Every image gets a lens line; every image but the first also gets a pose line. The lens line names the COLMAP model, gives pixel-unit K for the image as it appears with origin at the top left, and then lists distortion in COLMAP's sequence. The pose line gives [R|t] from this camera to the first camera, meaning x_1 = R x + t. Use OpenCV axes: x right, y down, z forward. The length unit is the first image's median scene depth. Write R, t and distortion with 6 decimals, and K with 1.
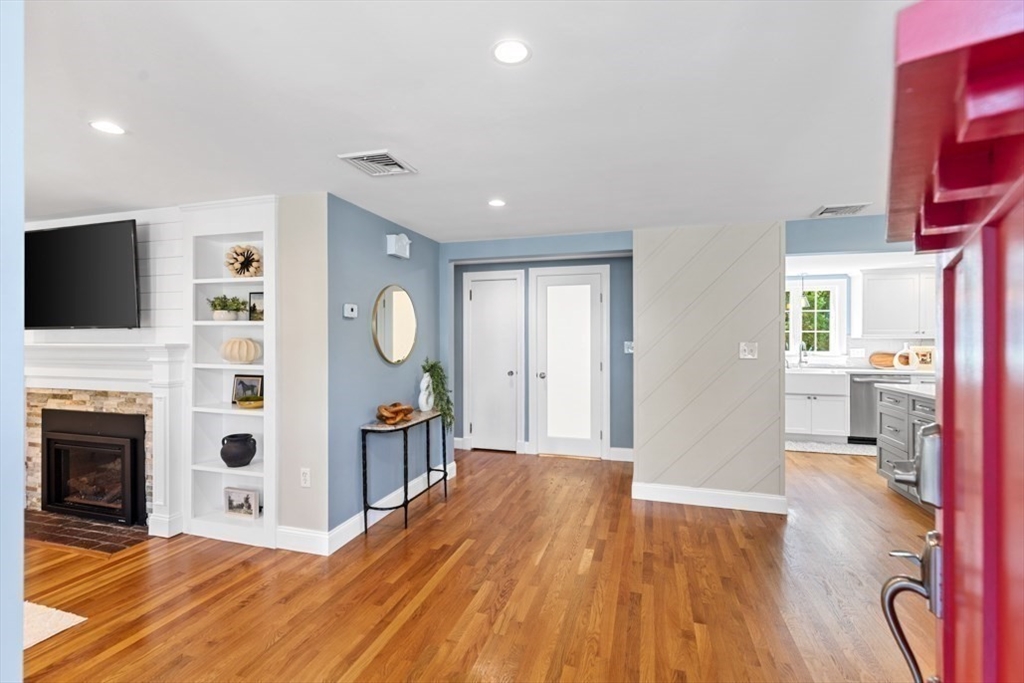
lens RADIAL K [[459.2, 0, 510.3], [0, 459.2, 338.4], [0, 0, 1]] dist [0.003734, -0.000489]
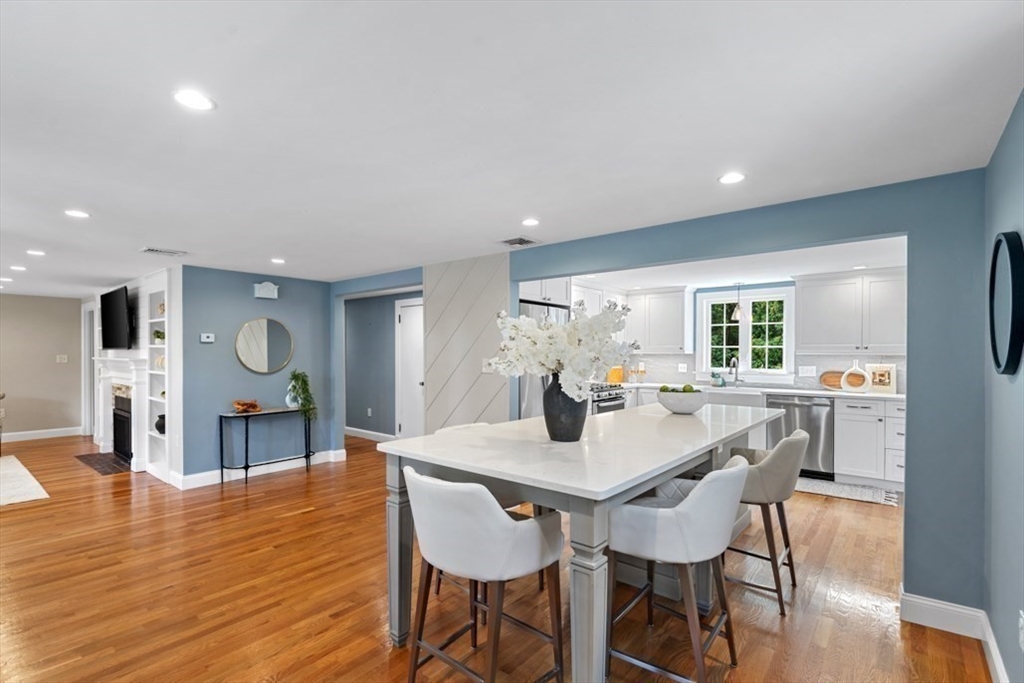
lens RADIAL K [[473.1, 0, 506.4], [0, 473.1, 352.5], [0, 0, 1]] dist [0.000993, 0.000012]
pose [[0.922178, -0.000634, -0.386765, 1.036199], [0.001183, 0.999999, 0.001183, -0.009915], [0.386764, -0.001549, 0.922177, -0.076142]]
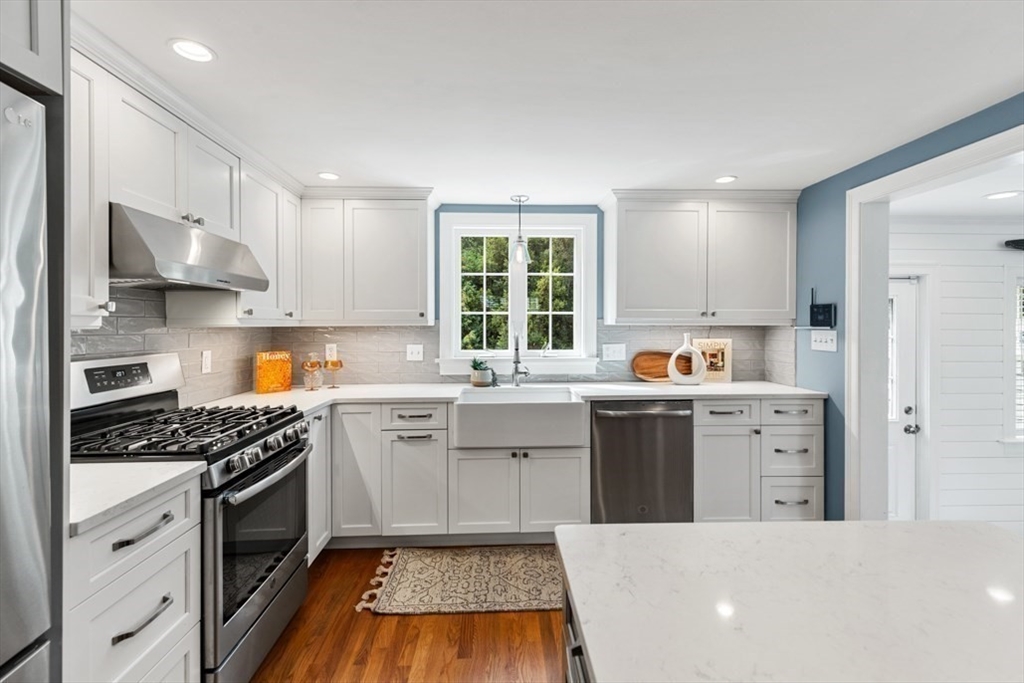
lens RADIAL K [[465.0, 0, 511.4], [0, 465.0, 324.4], [0, 0, 1]] dist [0.002516, 0.000420]
pose [[0.945686, -0.004983, 0.325044, 0.831945], [0.004262, 0.999987, 0.002930, -0.006048], [-0.325054, -0.001386, 0.945694, 0.939918]]
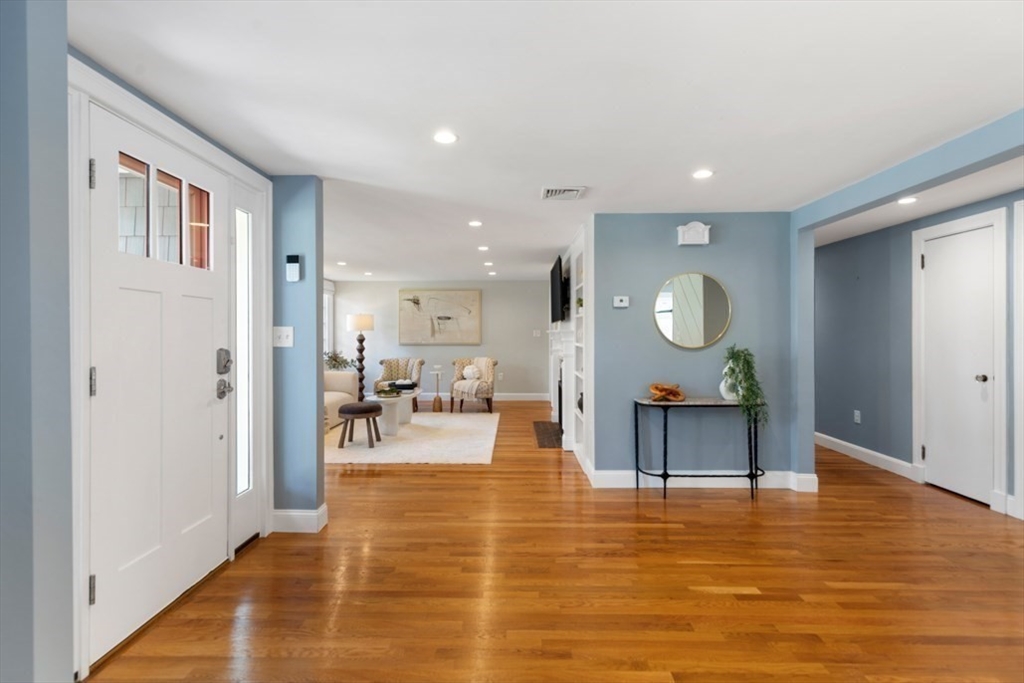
lens RADIAL K [[468.3, 0, 509.5], [0, 468.3, 333.7], [0, 0, 1]] dist [0.002308, -0.000134]
pose [[0.275244, -0.001125, -0.961374, 0.668507], [0.001942, 0.999998, -0.000614, 0.022415], [0.961372, -0.001698, 0.275246, 0.314034]]
